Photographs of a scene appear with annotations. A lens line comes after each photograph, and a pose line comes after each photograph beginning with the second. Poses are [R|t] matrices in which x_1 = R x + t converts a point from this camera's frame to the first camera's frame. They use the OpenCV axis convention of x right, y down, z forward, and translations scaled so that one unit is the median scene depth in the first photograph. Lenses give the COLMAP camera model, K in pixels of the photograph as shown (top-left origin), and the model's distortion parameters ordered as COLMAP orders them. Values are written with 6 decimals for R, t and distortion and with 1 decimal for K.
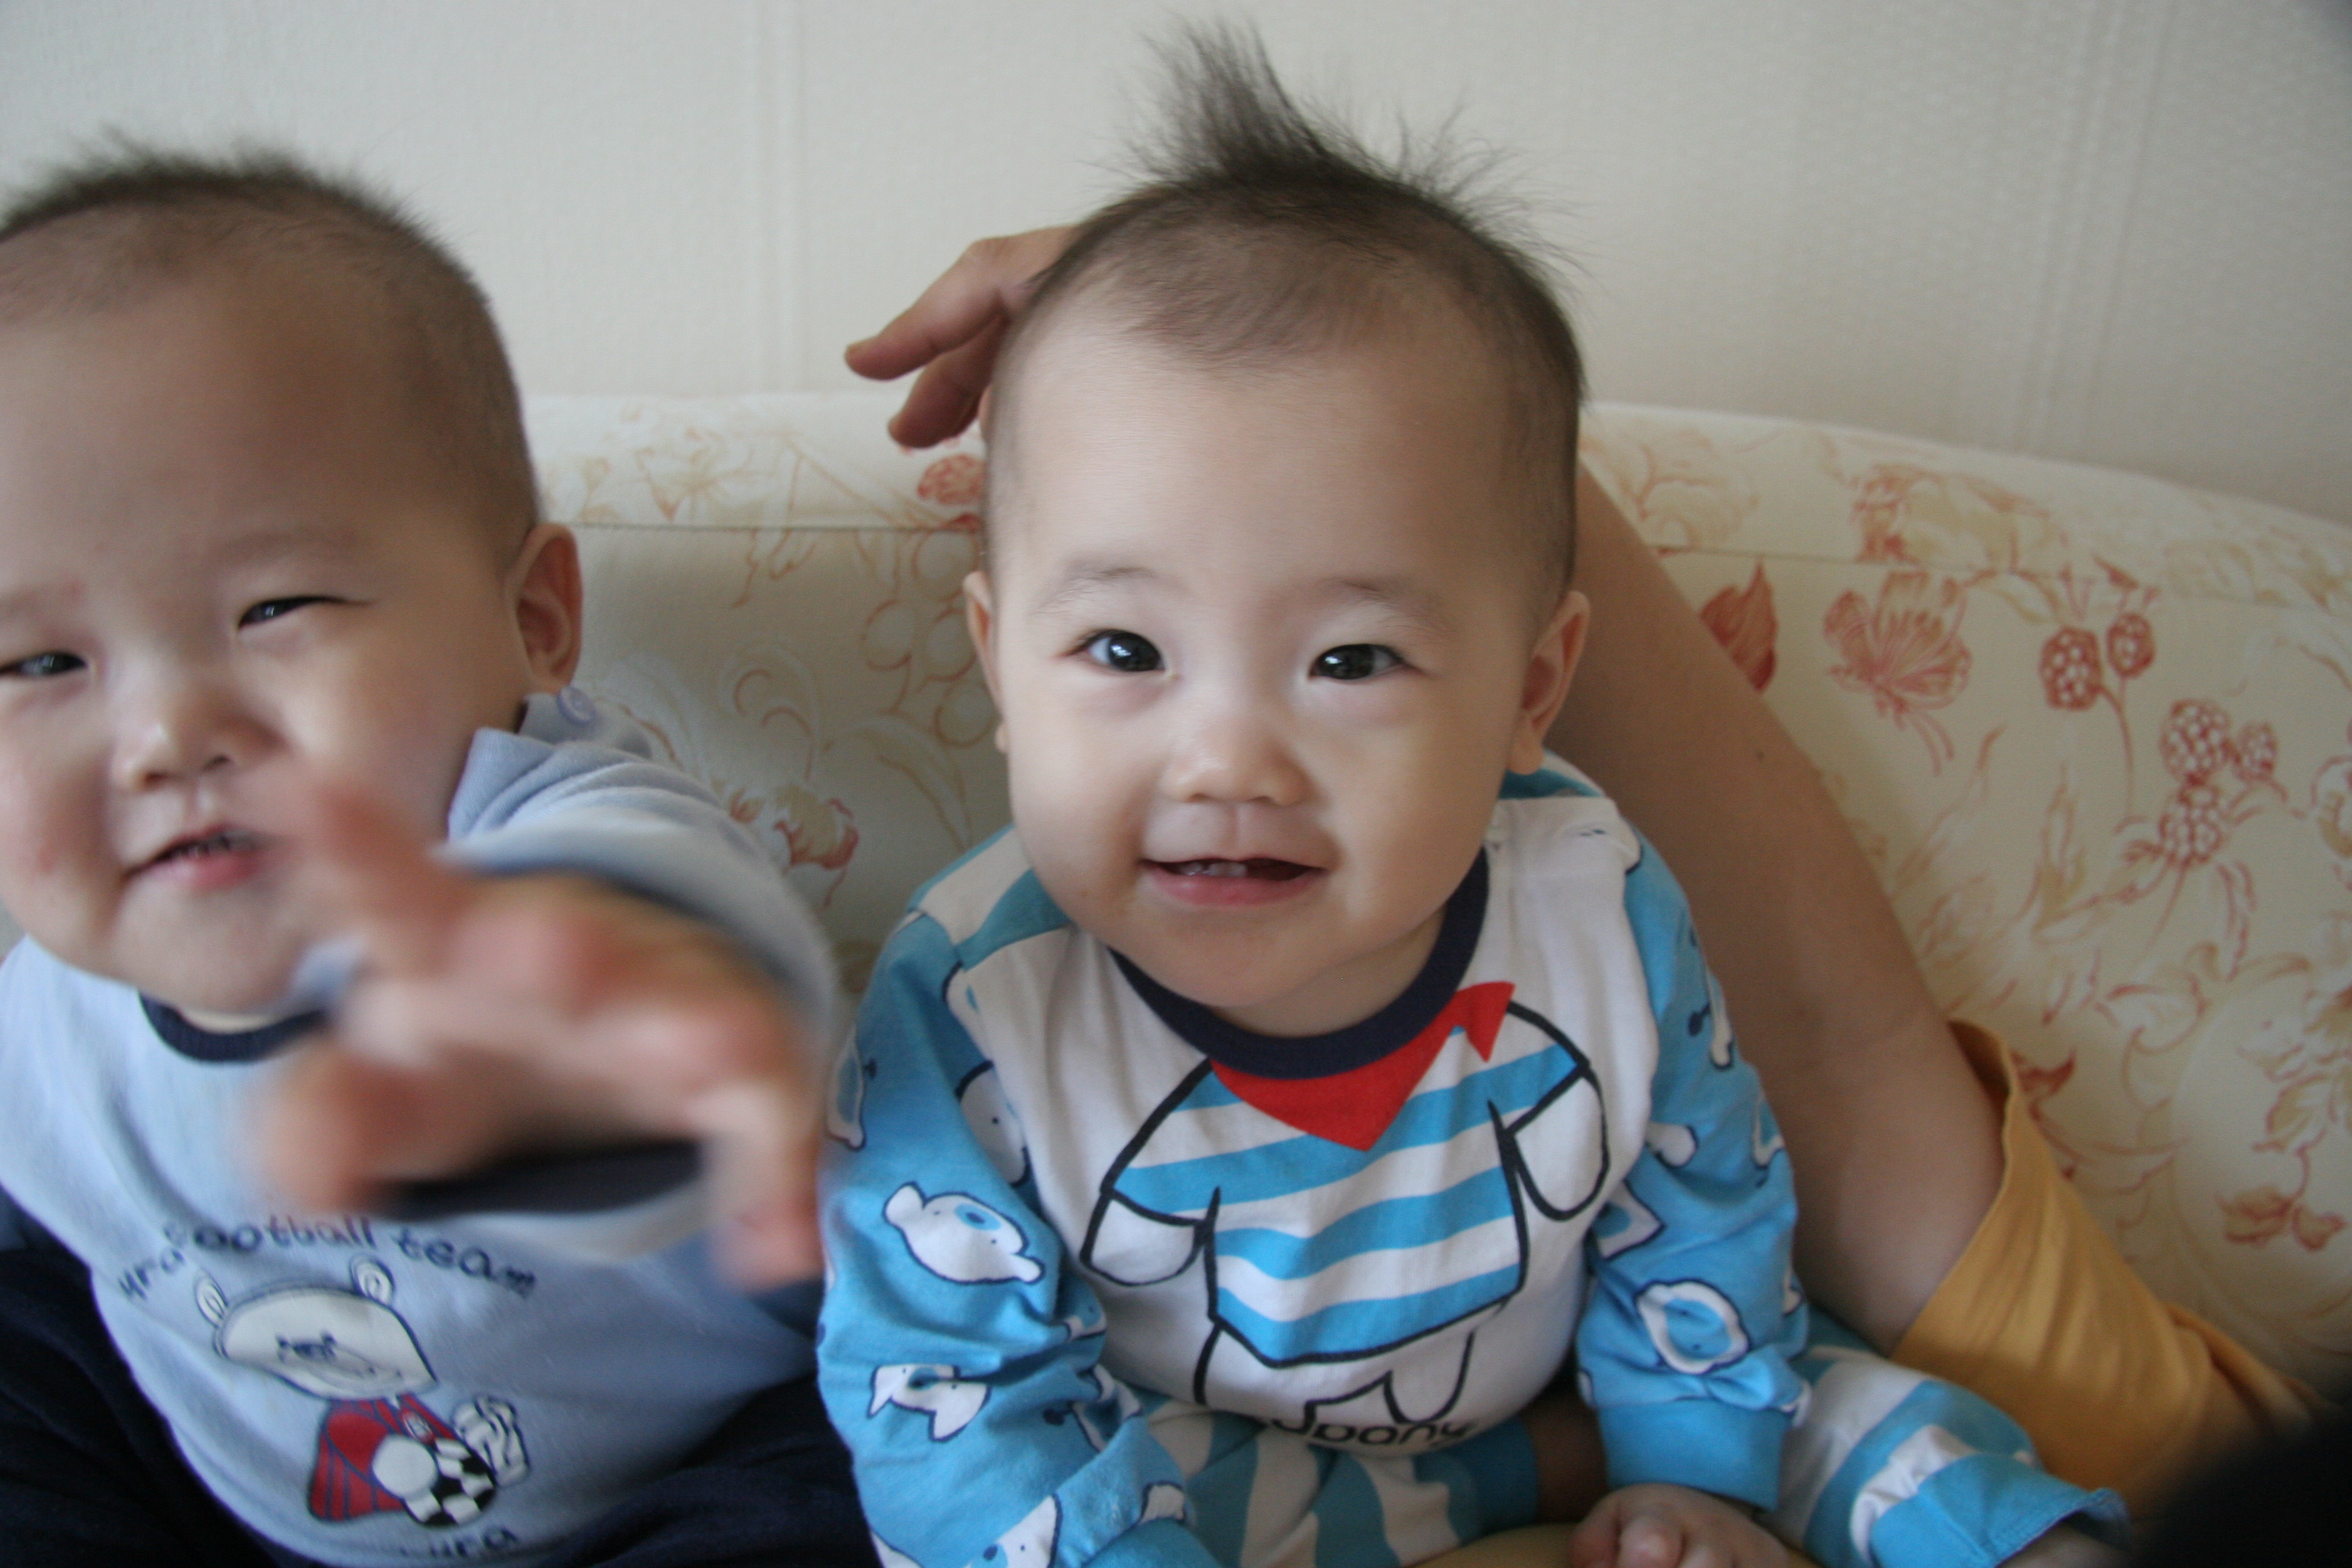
lens RADIAL K [[2046.6, 0, 1162.7], [0, 2046.6, 789.9], [0, 0, 1]] dist [-0.115387, 0.149112]
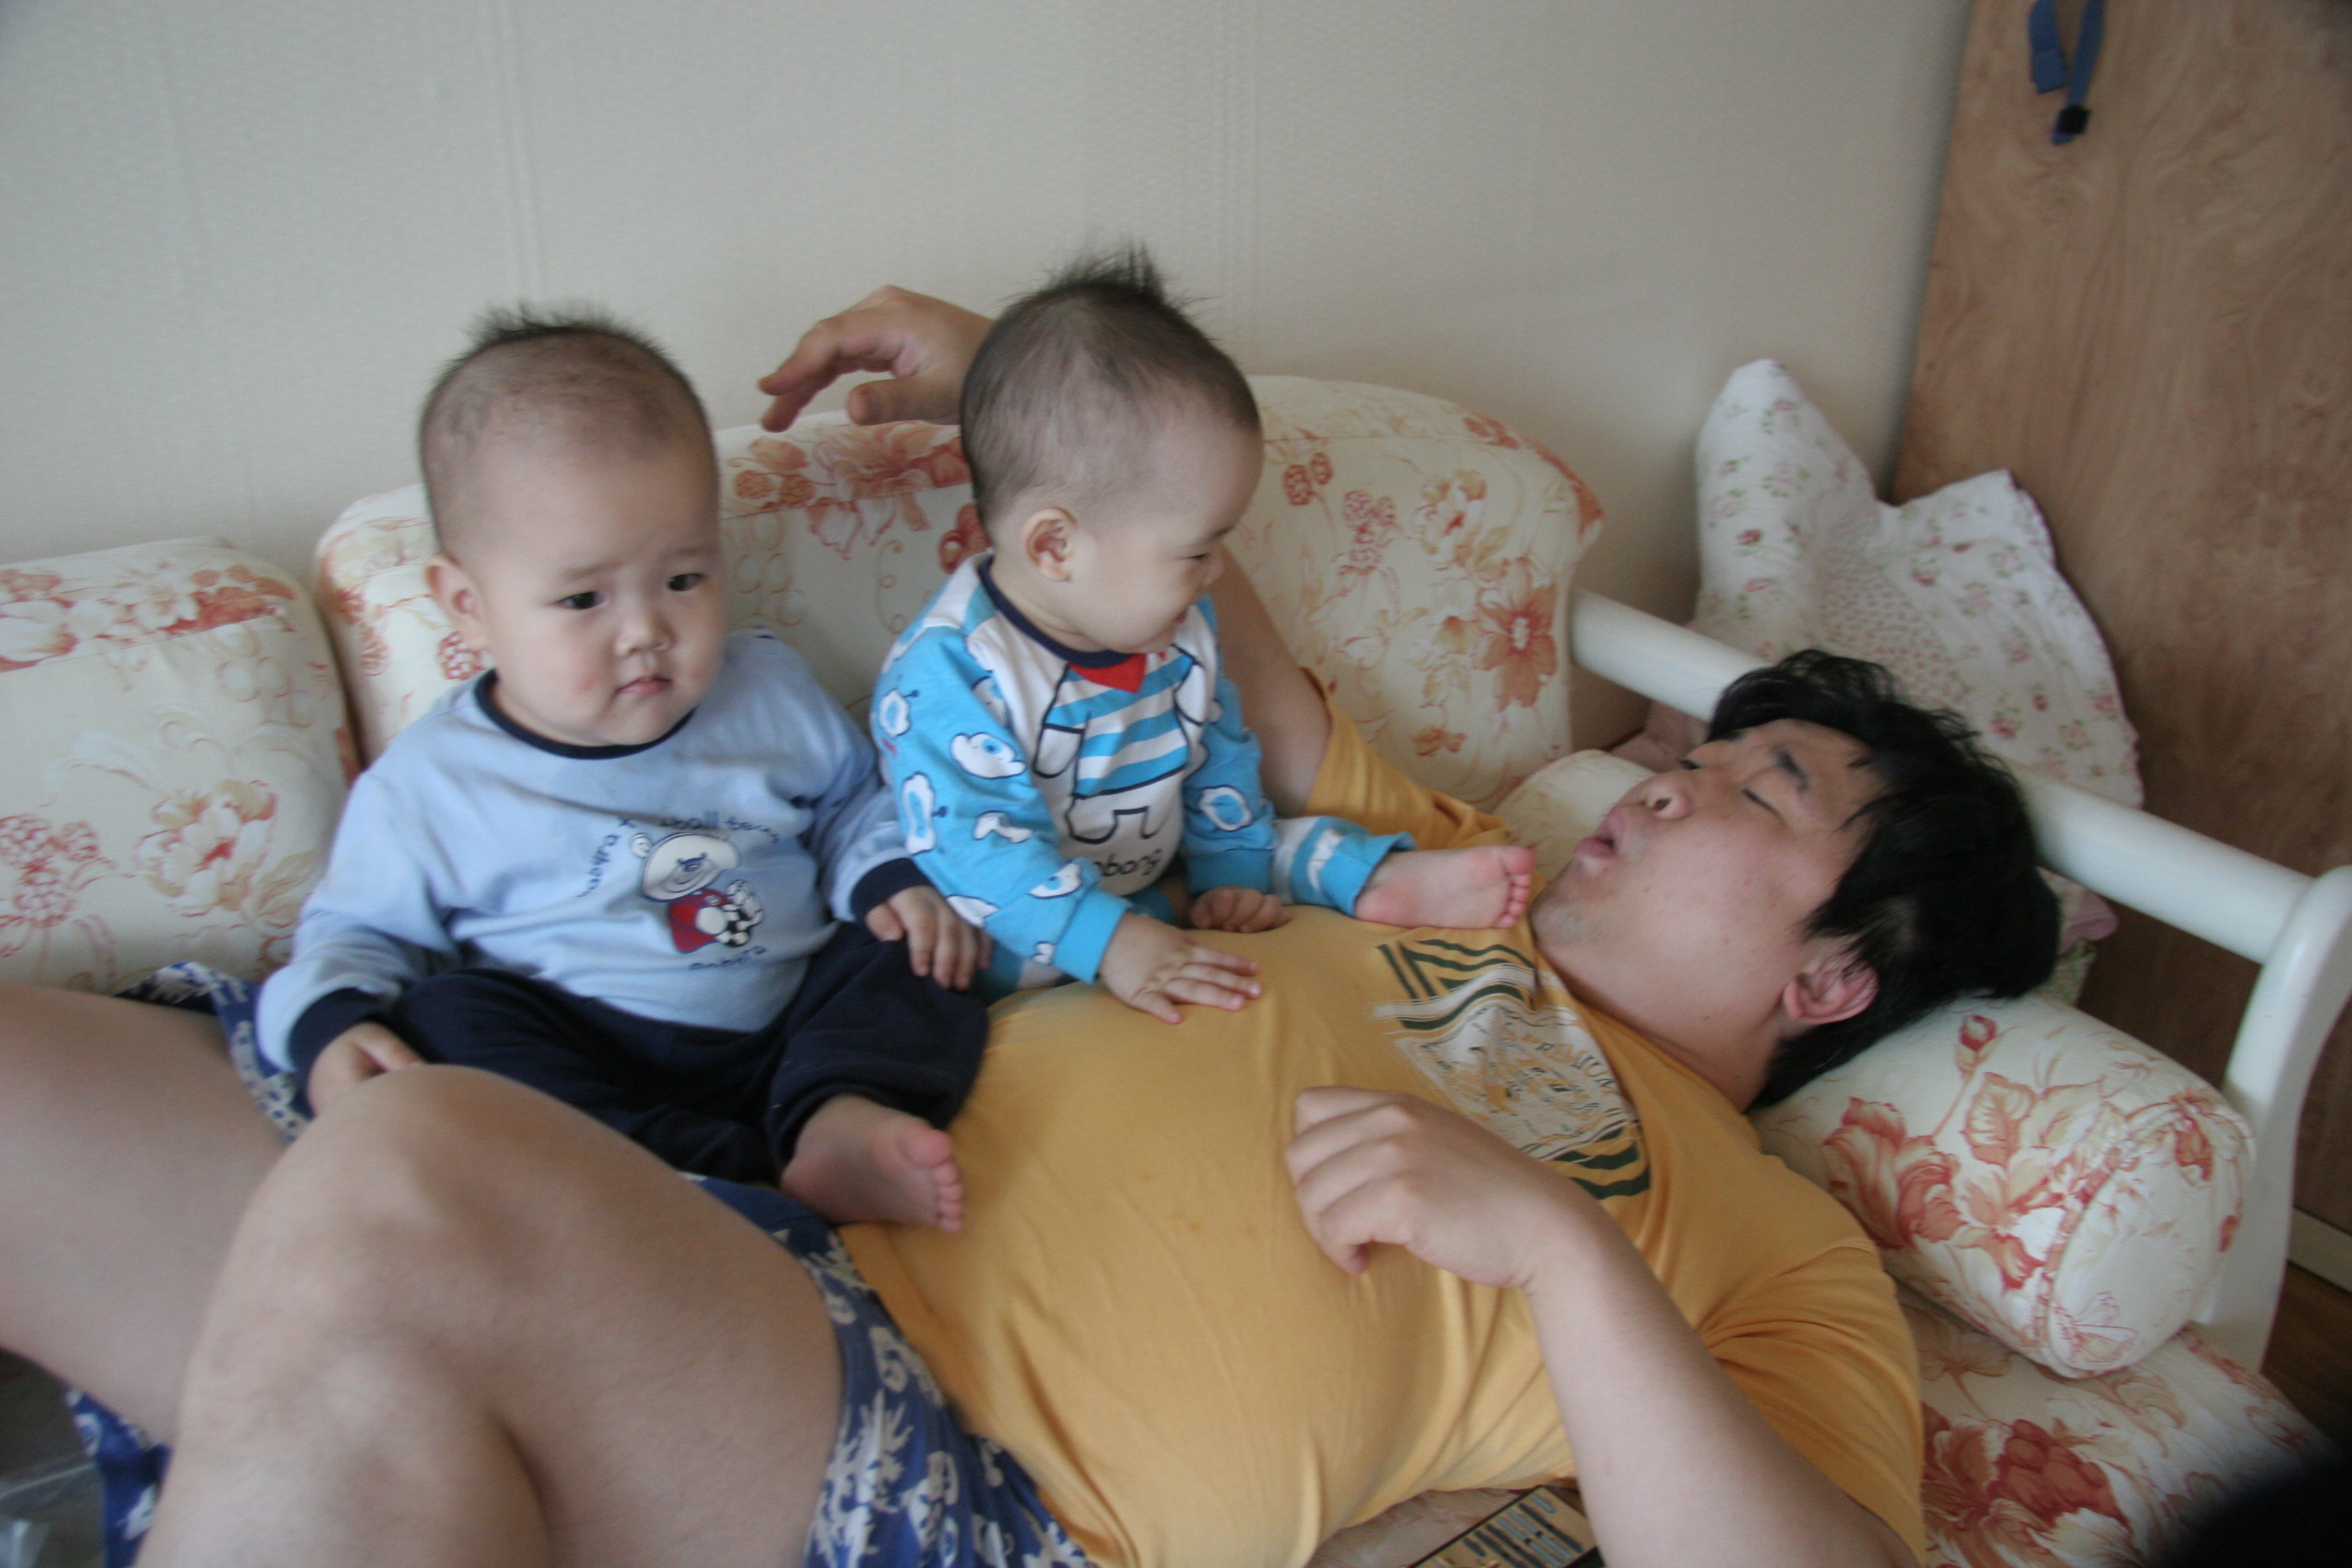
lens RADIAL K [[2052.2, 0, 1152.6], [0, 2052.2, 819.3], [0, 0, 1]] dist [-0.155650, 0.214902]
pose [[0.890478, -0.227890, 0.393846, -0.537215], [0.200489, 0.973502, 0.109994, 0.009943], [-0.408476, -0.018985, 0.912572, -0.775958]]
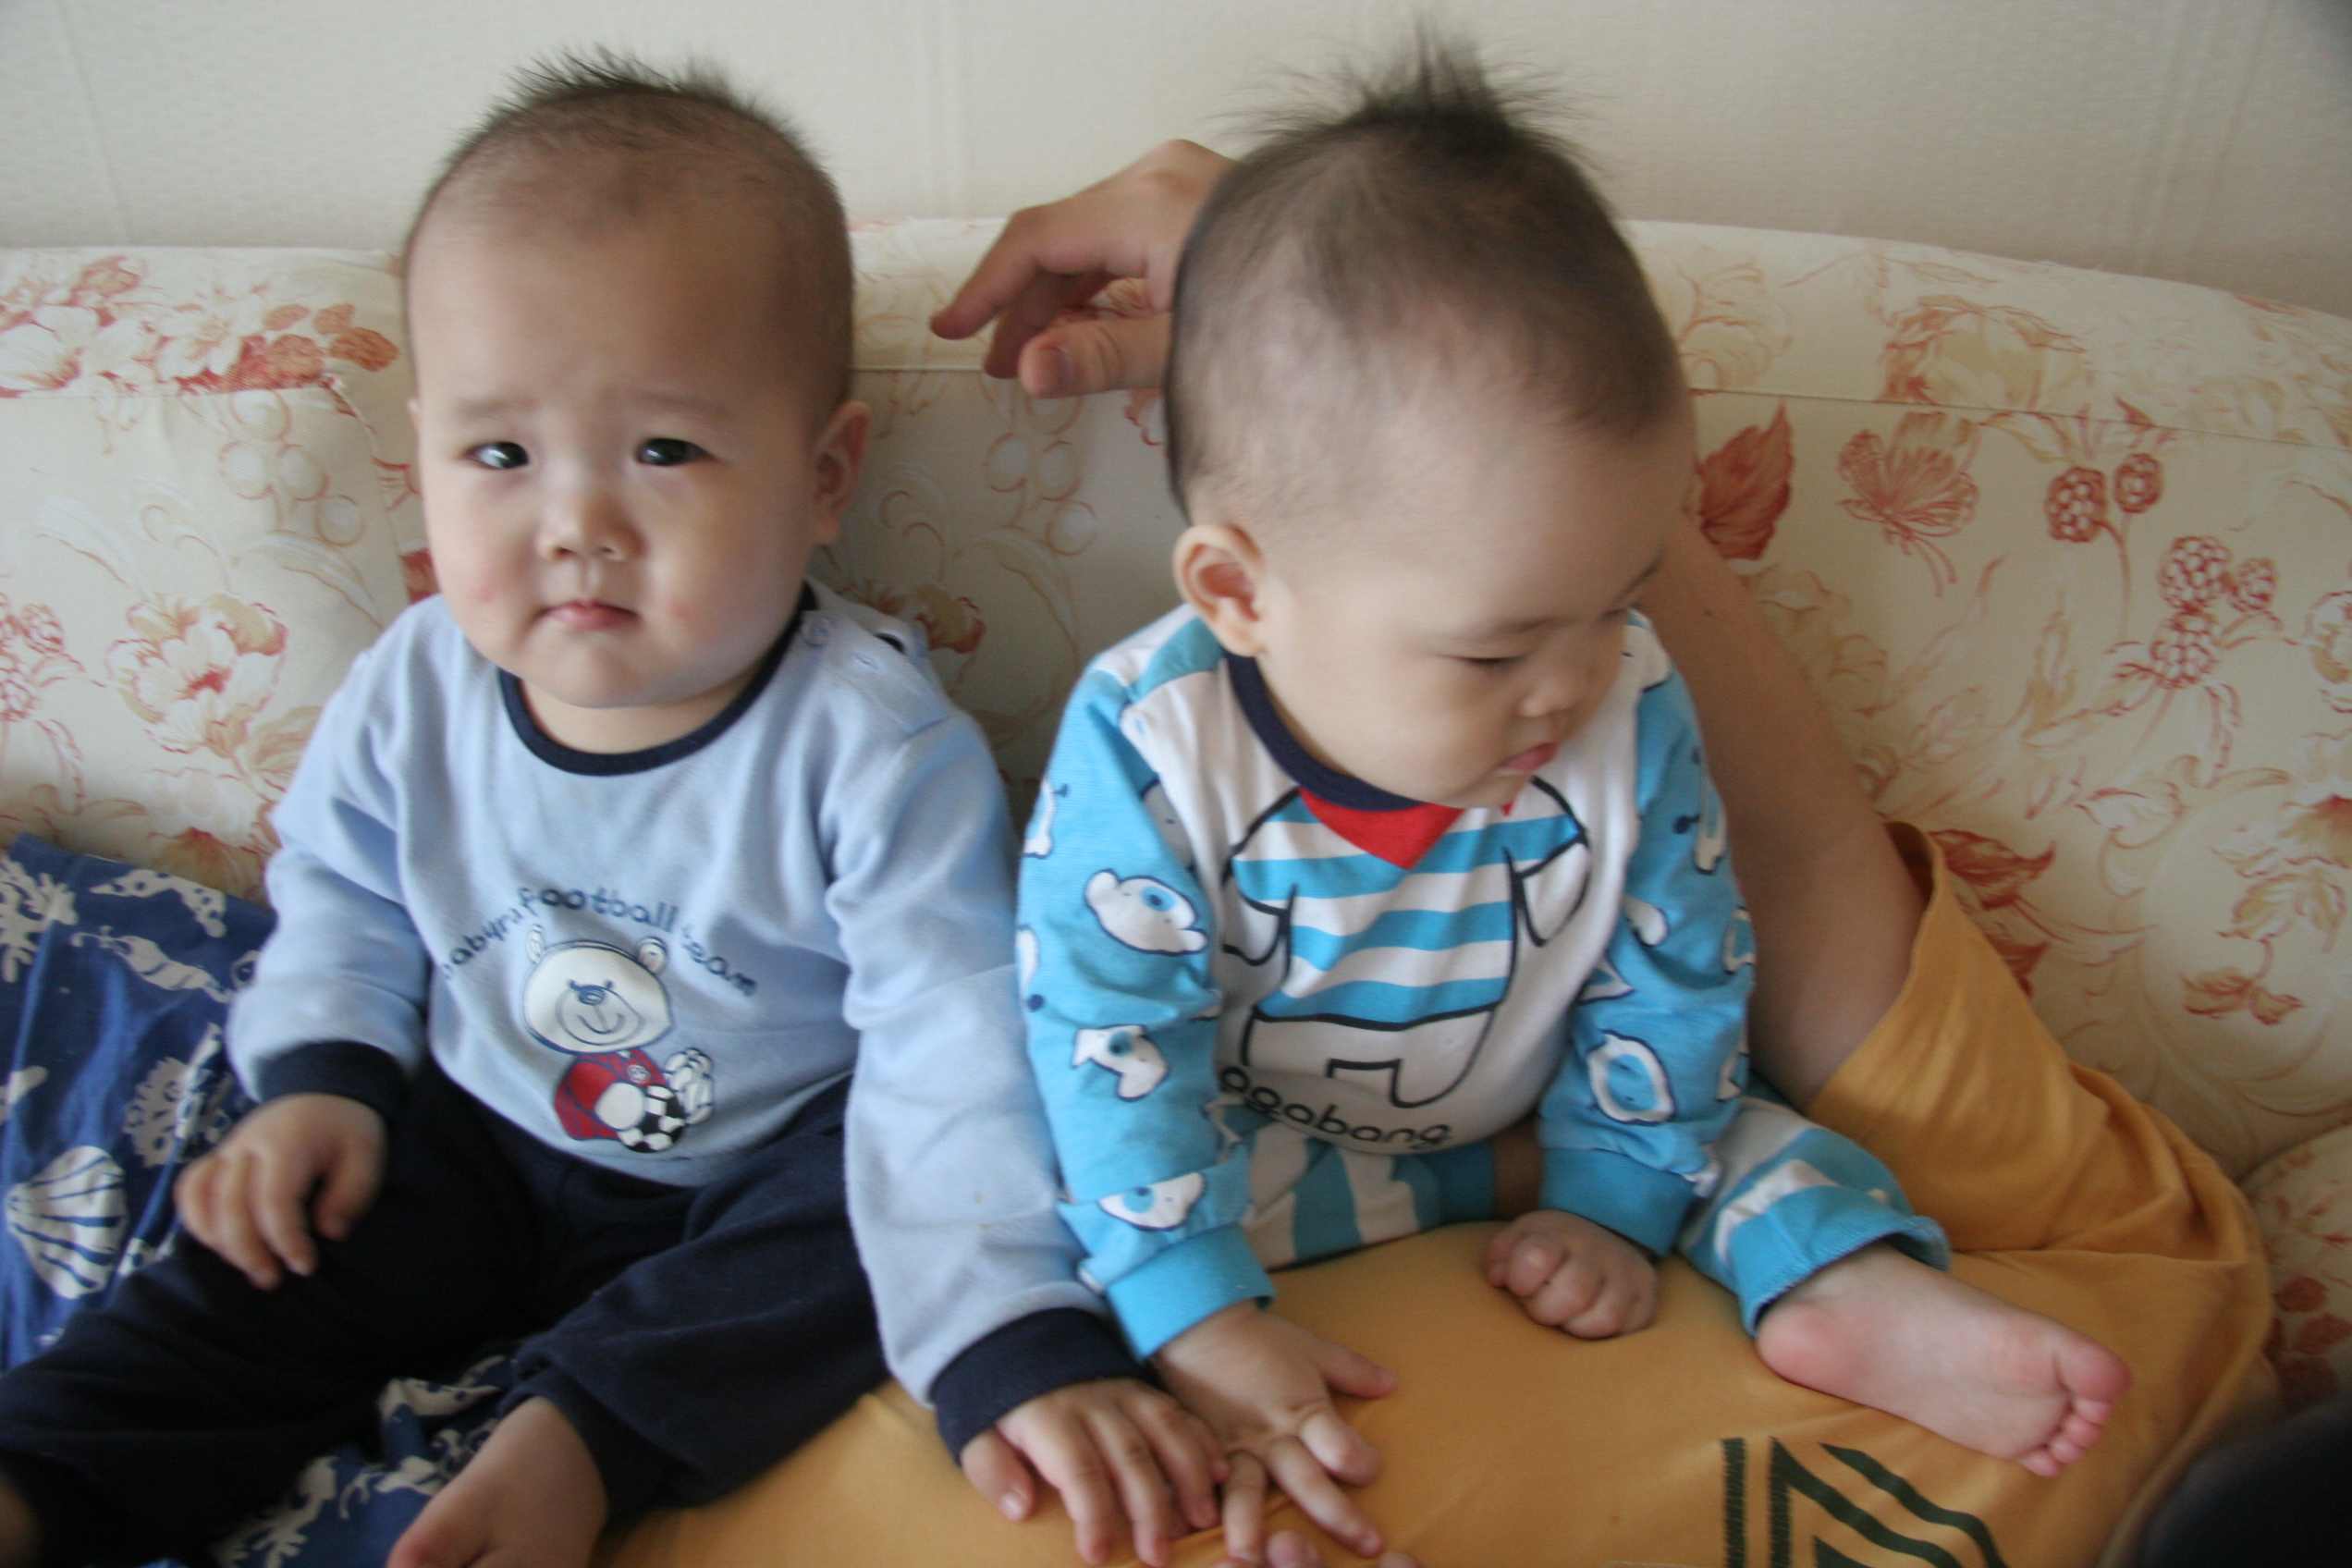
lens RADIAL K [[2046.6, 0, 1162.7], [0, 2046.6, 789.9], [0, 0, 1]] dist [-0.115387, 0.149112]
pose [[0.987043, 0.047517, -0.153258, 0.135792], [-0.015495, 0.978907, 0.203717, -0.121964], [0.159706, -0.198702, 0.966960, -0.161603]]
